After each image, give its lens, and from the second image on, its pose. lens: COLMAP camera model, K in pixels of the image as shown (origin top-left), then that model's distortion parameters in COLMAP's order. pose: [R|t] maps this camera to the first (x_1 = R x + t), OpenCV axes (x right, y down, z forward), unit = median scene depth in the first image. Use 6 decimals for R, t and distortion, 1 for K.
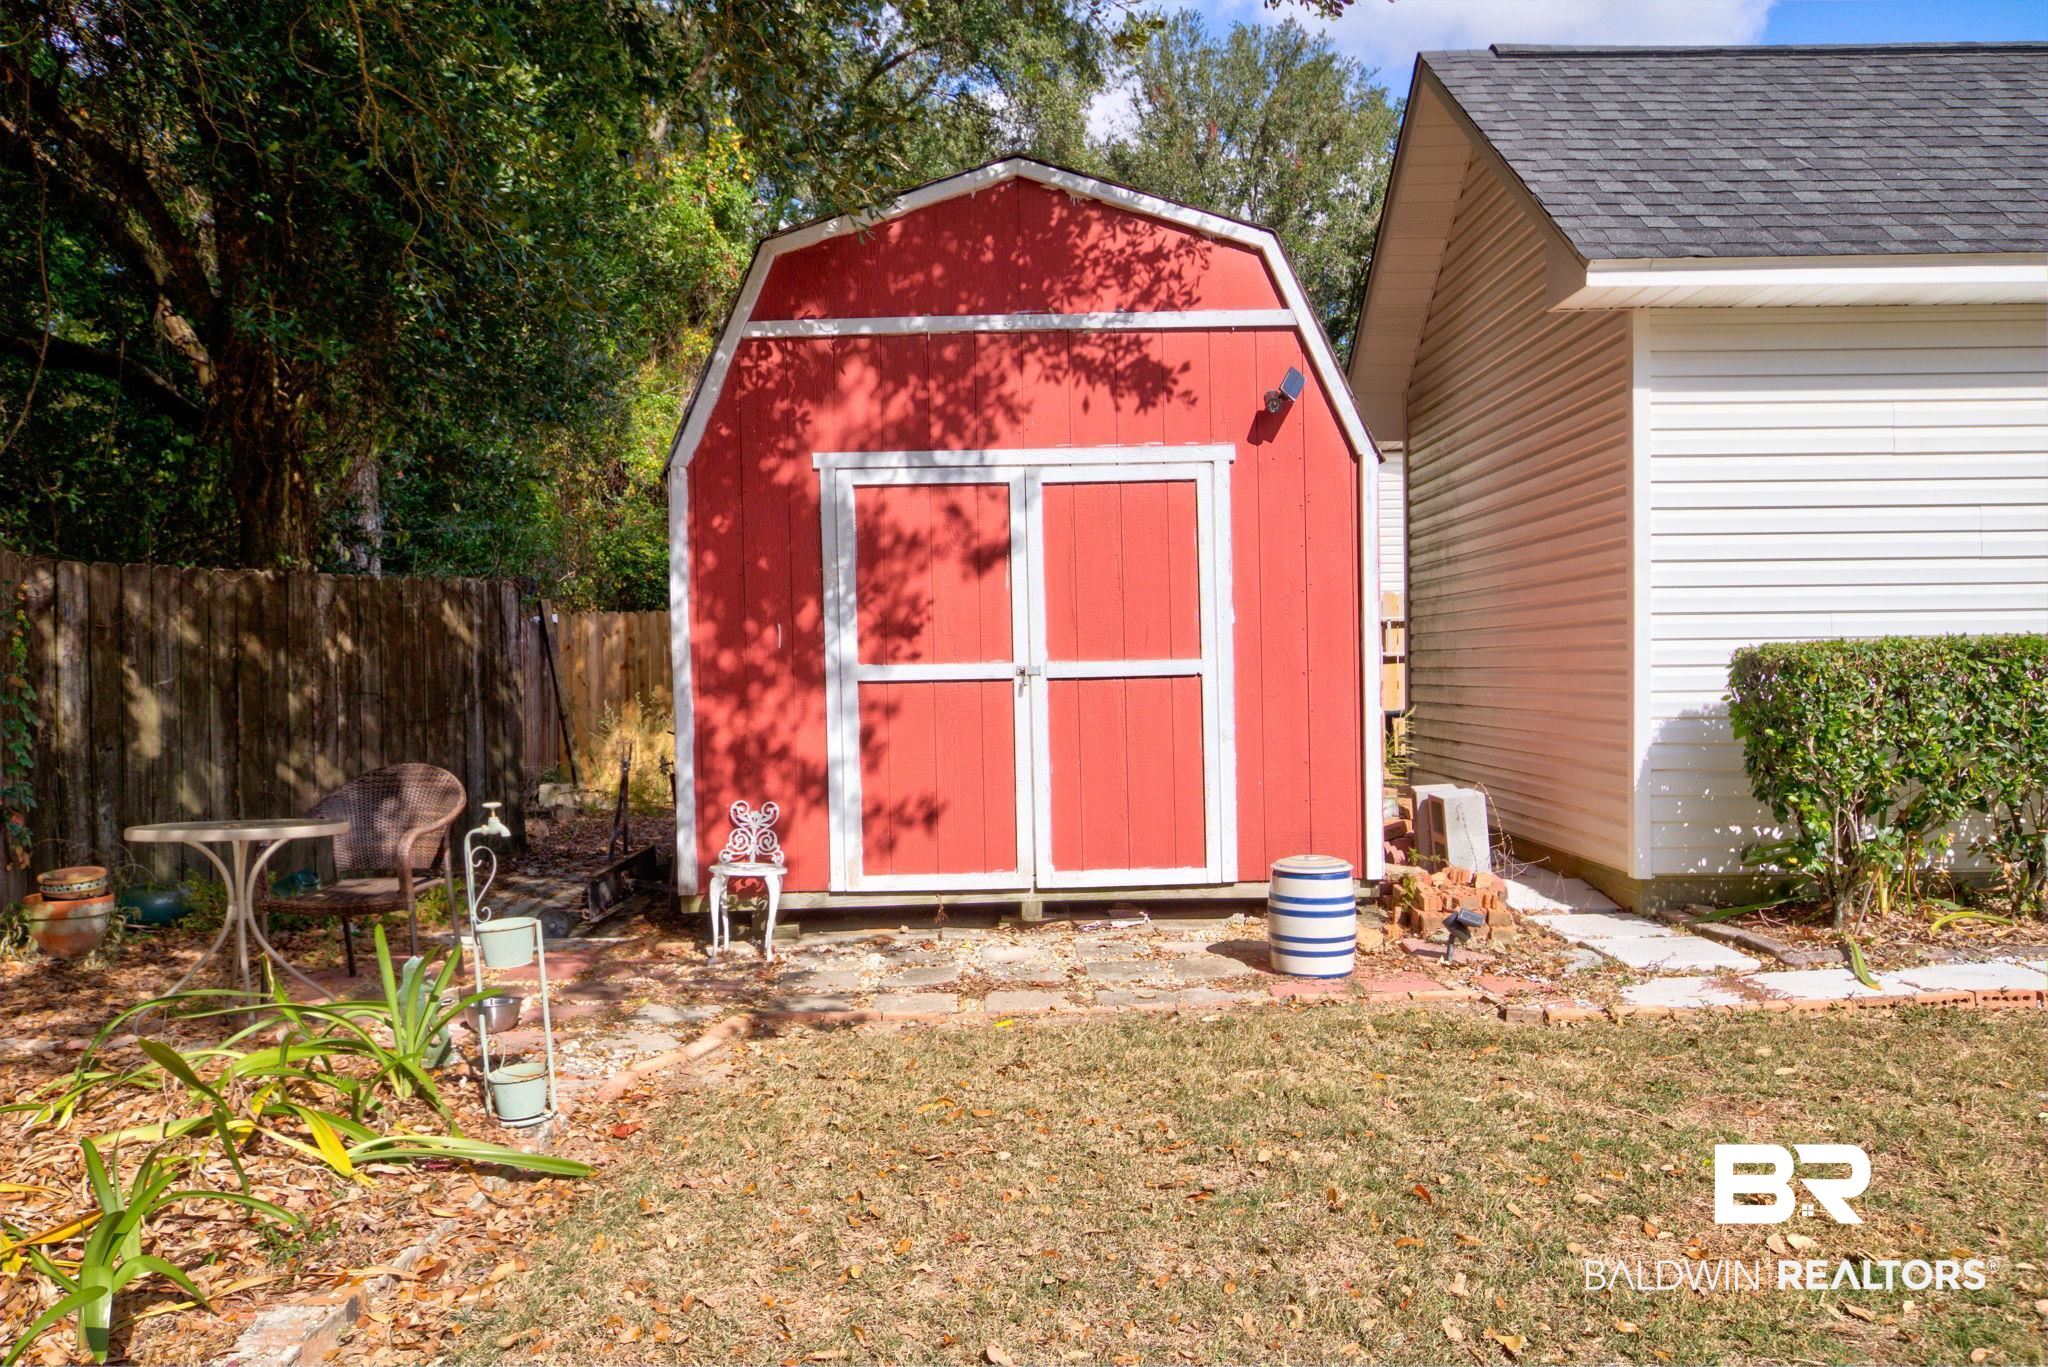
lens RADIAL K [[961.5, 0, 1024.0], [0, 961.5, 683.5], [0, 0, 1]] dist [-0.000579, 0.000055]
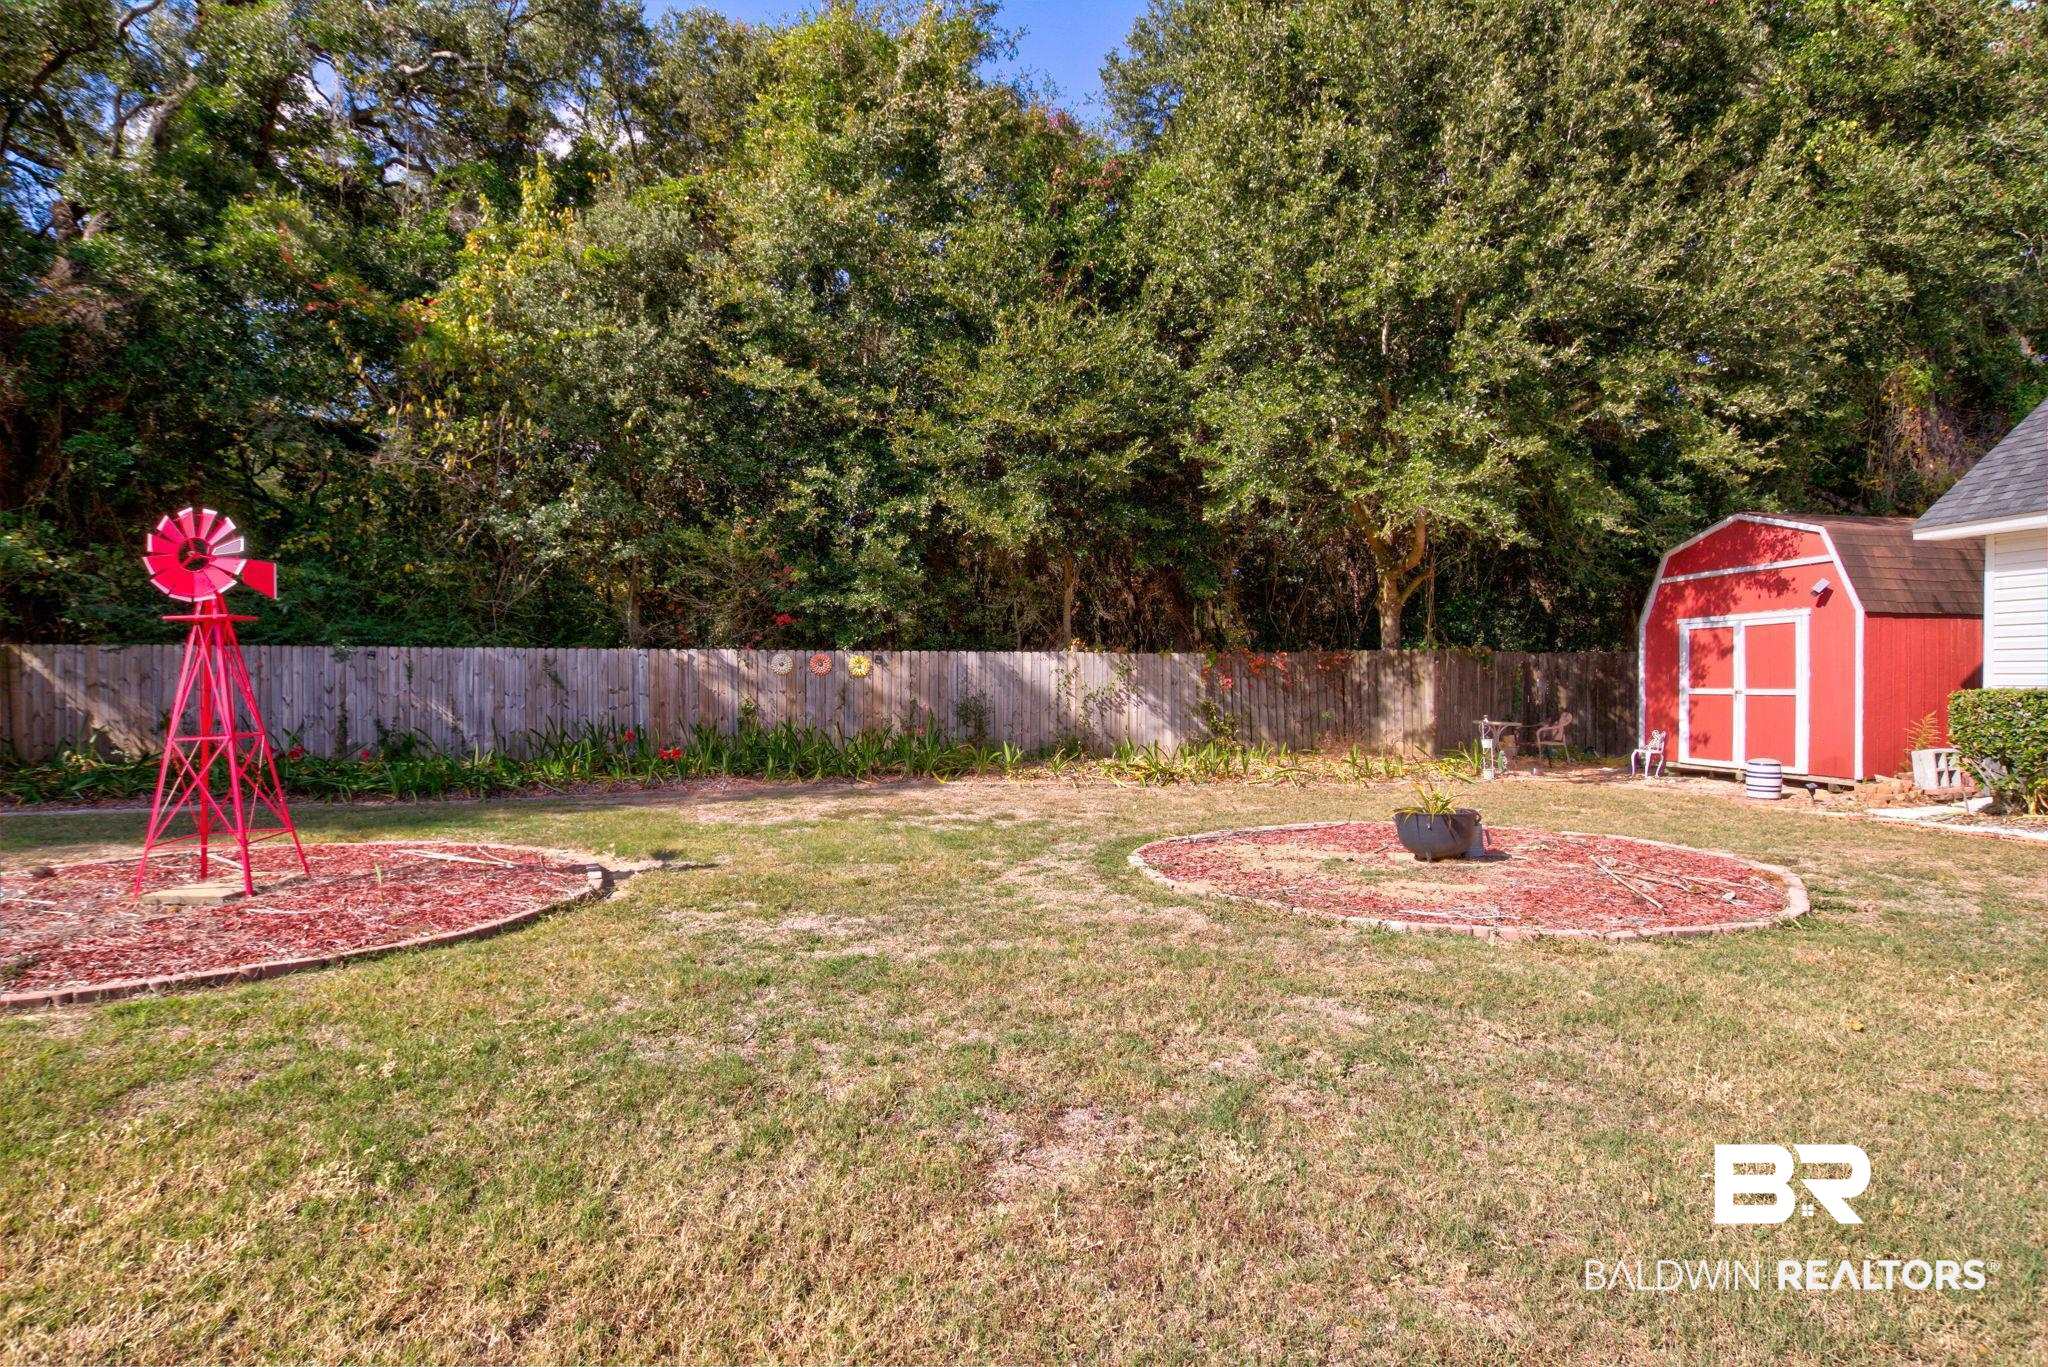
lens RADIAL K [[961.5, 0, 1024.0], [0, 961.5, 683.5], [0, 0, 1]] dist [-0.000579, 0.000055]
pose [[0.128549, 0.021523, -0.991470, 2.560685], [-0.012317, 0.999722, 0.020105, -0.069321], [0.991627, 0.009627, 0.128779, -1.466617]]
